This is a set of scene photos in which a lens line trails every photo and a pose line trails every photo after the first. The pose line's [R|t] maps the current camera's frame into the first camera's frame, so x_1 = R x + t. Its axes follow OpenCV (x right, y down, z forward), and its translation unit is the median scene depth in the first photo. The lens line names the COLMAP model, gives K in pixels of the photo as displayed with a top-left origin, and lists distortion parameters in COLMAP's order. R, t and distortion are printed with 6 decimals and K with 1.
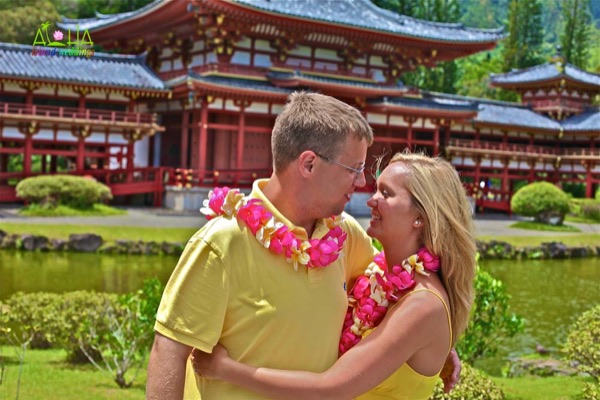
lens RADIAL K [[880.2, 0, 300.0], [0, 880.2, 200.0], [0, 0, 1]] dist [-0.135323, 0.004210]
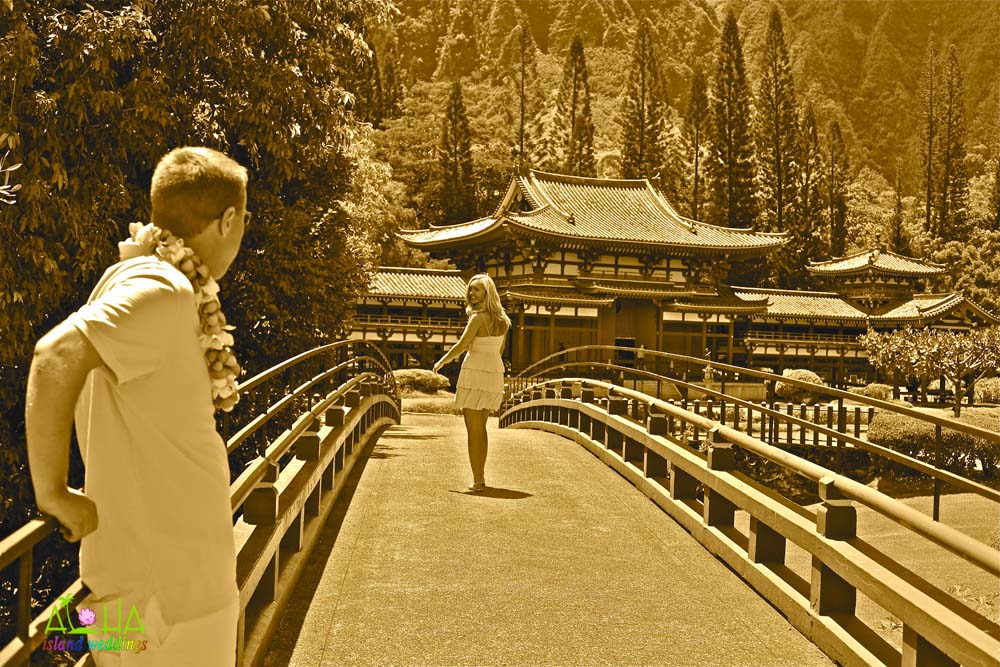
lens RADIAL K [[1430.5, 0, 463.6], [0, 1430.5, 334.6], [0, 0, 1]] dist [-0.120067, -0.028986]
pose [[0.982979, -0.015212, -0.183086, 0.167017], [0.006562, 0.998837, -0.047763, 0.019761], [0.183600, 0.045749, 0.981936, -0.925972]]
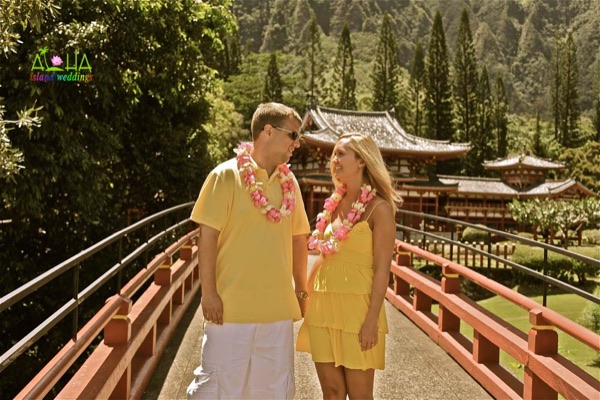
lens RADIAL K [[880.2, 0, 300.0], [0, 880.2, 200.0], [0, 0, 1]] dist [-0.135323, 0.004210]
pose [[0.986796, -0.018031, -0.160959, 0.184831], [0.009245, 0.998434, -0.055167, 0.028508], [0.161701, 0.052950, 0.985418, -0.987258]]
